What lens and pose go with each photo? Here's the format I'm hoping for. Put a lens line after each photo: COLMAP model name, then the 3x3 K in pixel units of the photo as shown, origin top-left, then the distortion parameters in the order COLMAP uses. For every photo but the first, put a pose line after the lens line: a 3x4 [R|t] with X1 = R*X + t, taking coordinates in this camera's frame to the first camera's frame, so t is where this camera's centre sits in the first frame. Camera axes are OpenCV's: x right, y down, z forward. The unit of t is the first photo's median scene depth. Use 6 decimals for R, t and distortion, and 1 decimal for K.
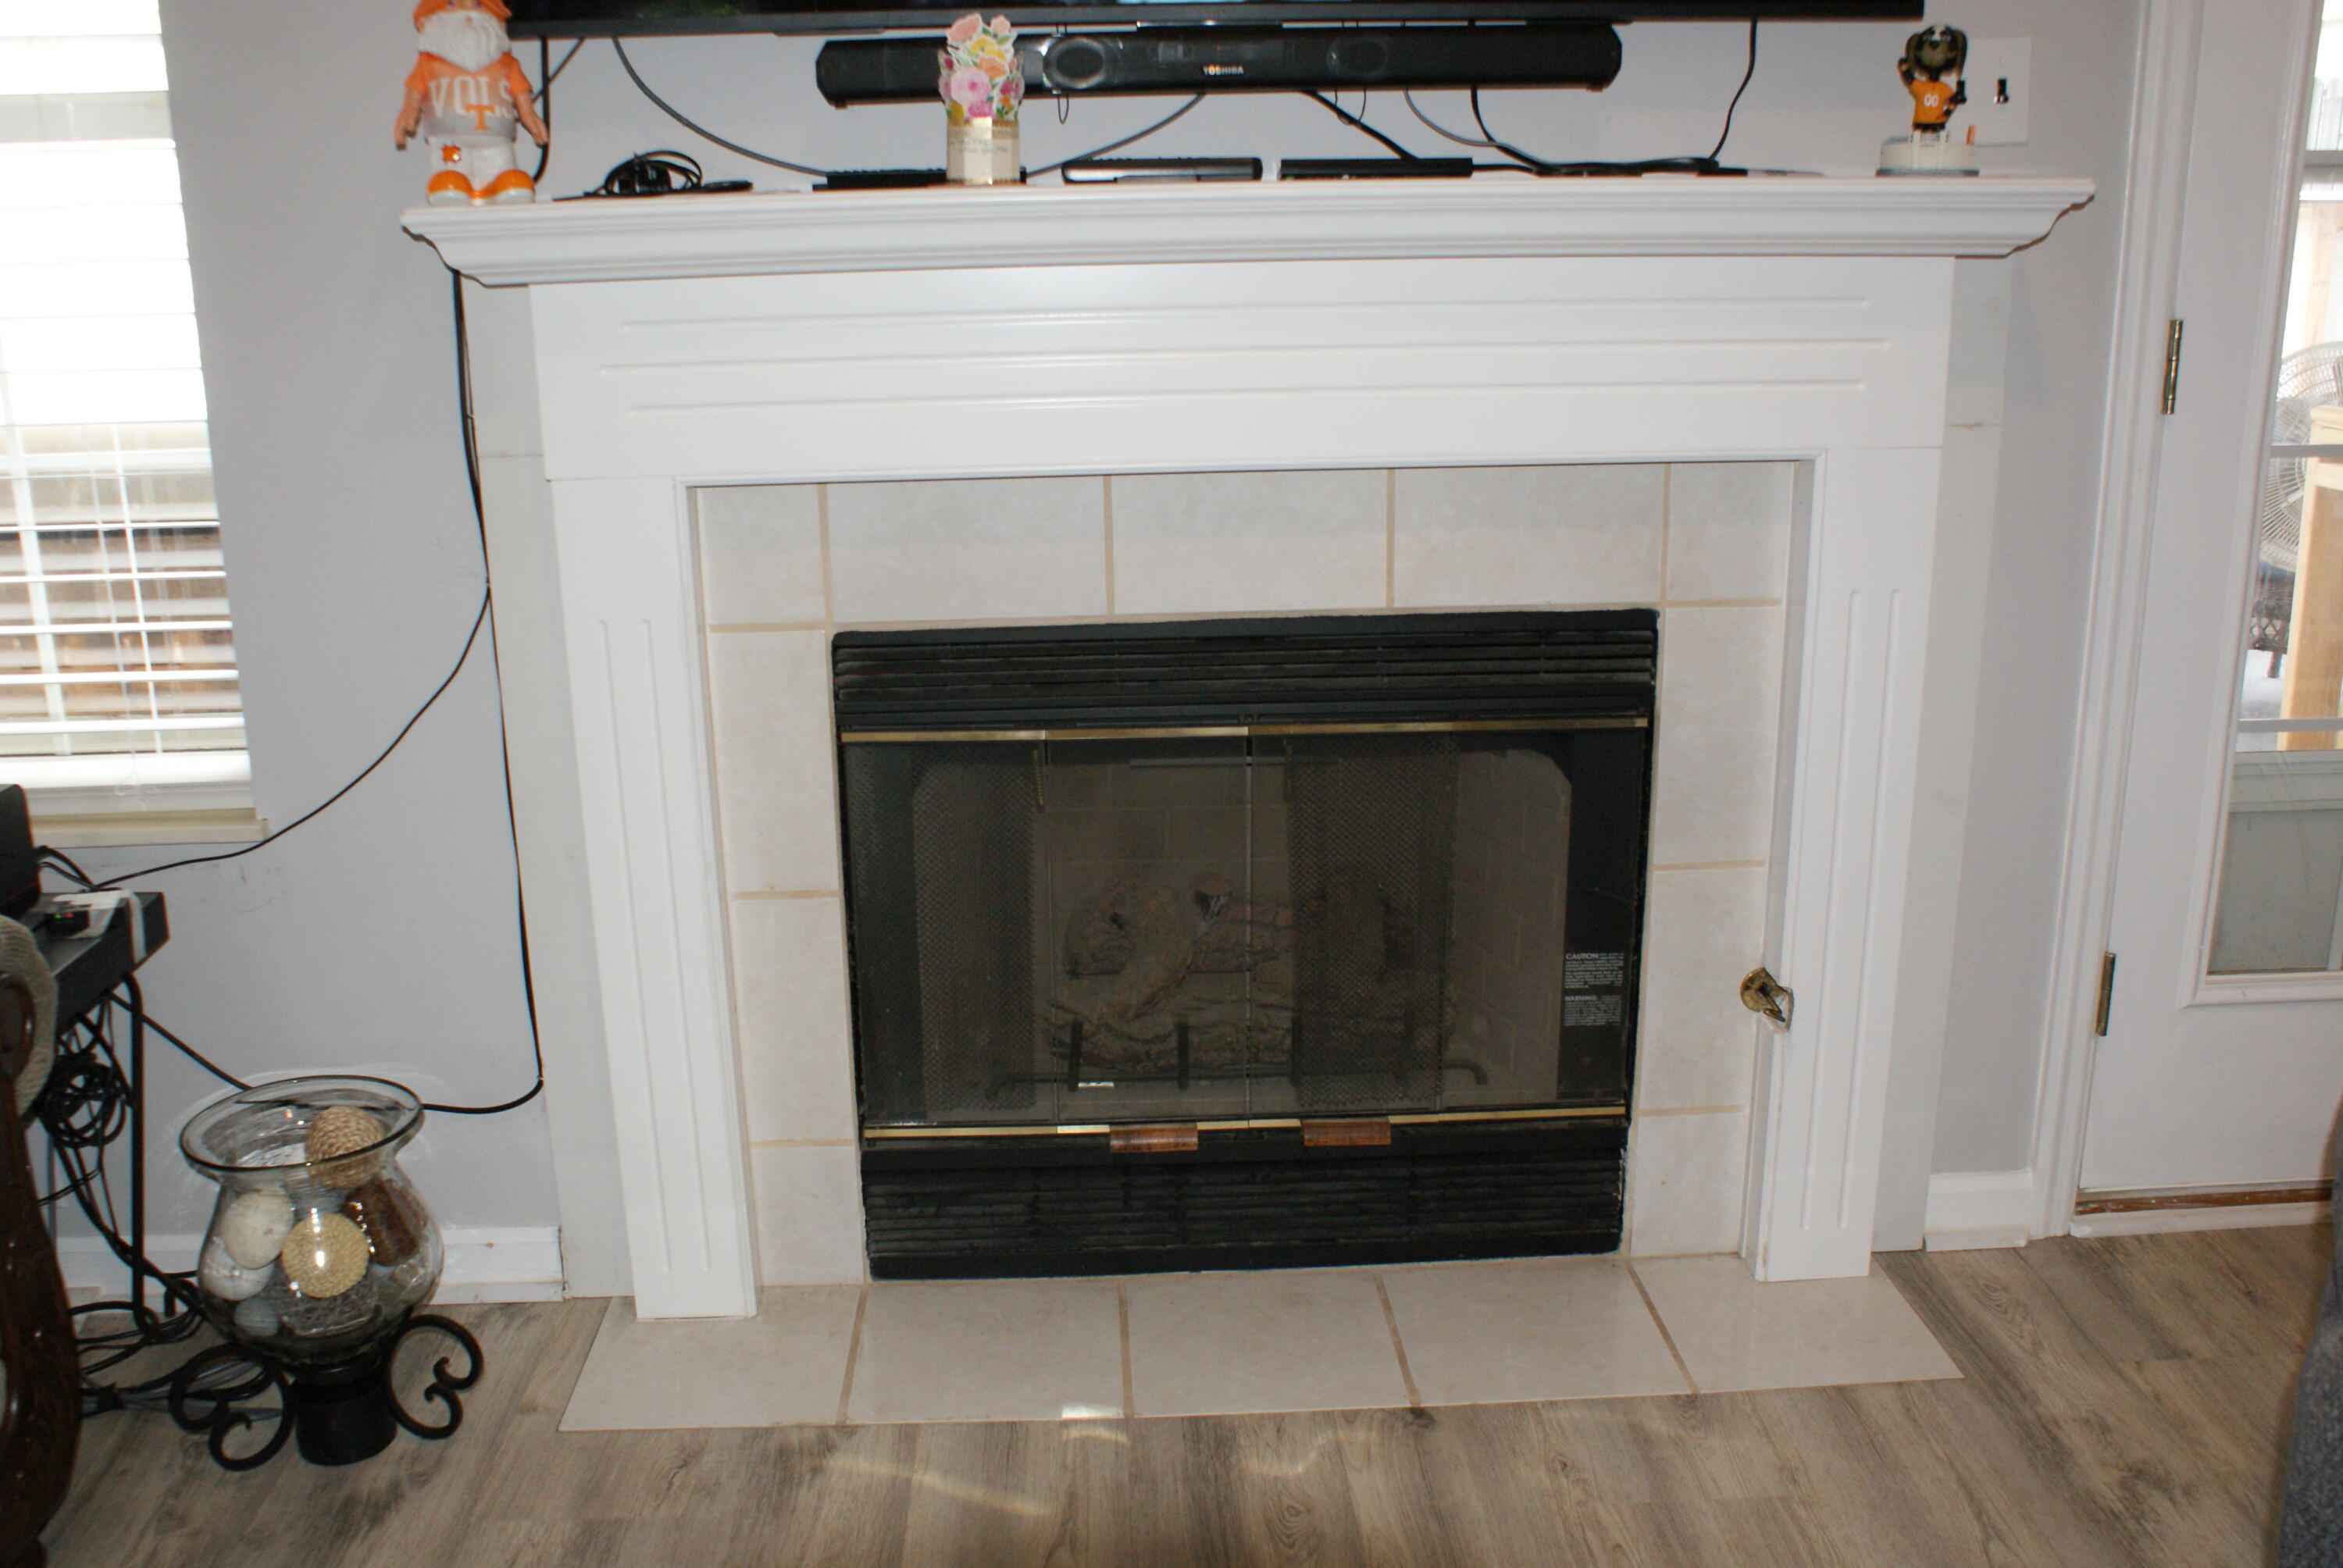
lens RADIAL K [[2104.3, 0, 1176.6], [0, 2104.3, 782.1], [0, 0, 1]] dist [-0.133682, 0.091939]
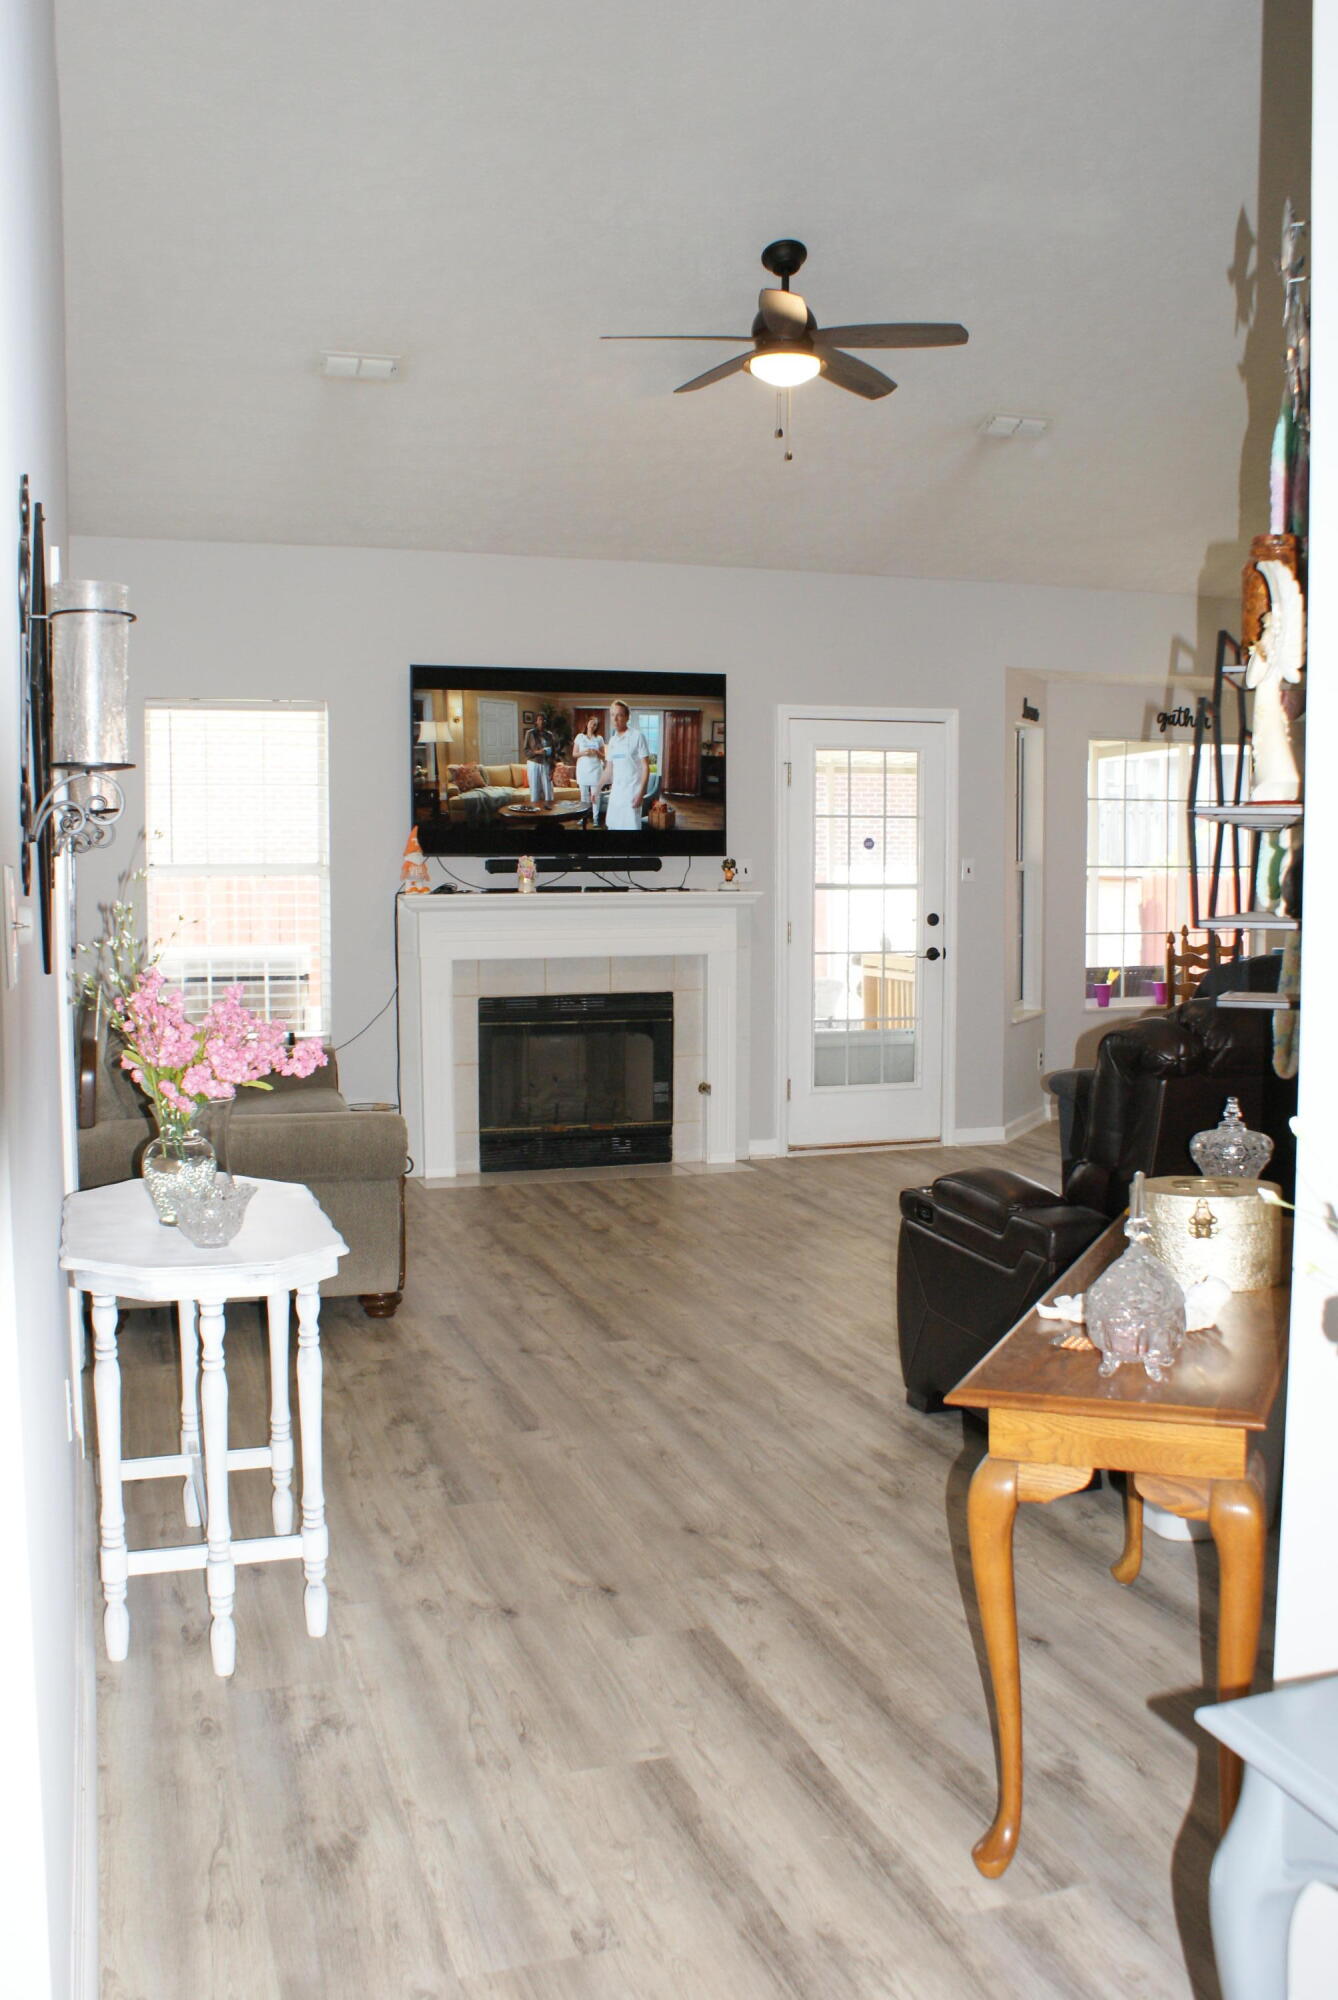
lens RADIAL K [[1796.4, 0, 668.0], [0, 1796.4, 995.9], [0, 0, 1]] dist [-0.133682, 0.091939]
pose [[0.960969, -0.005739, 0.276598, -0.775133], [0.063367, 0.977772, -0.199865, 0.644093], [-0.269303, 0.209591, 0.939972, -2.377019]]
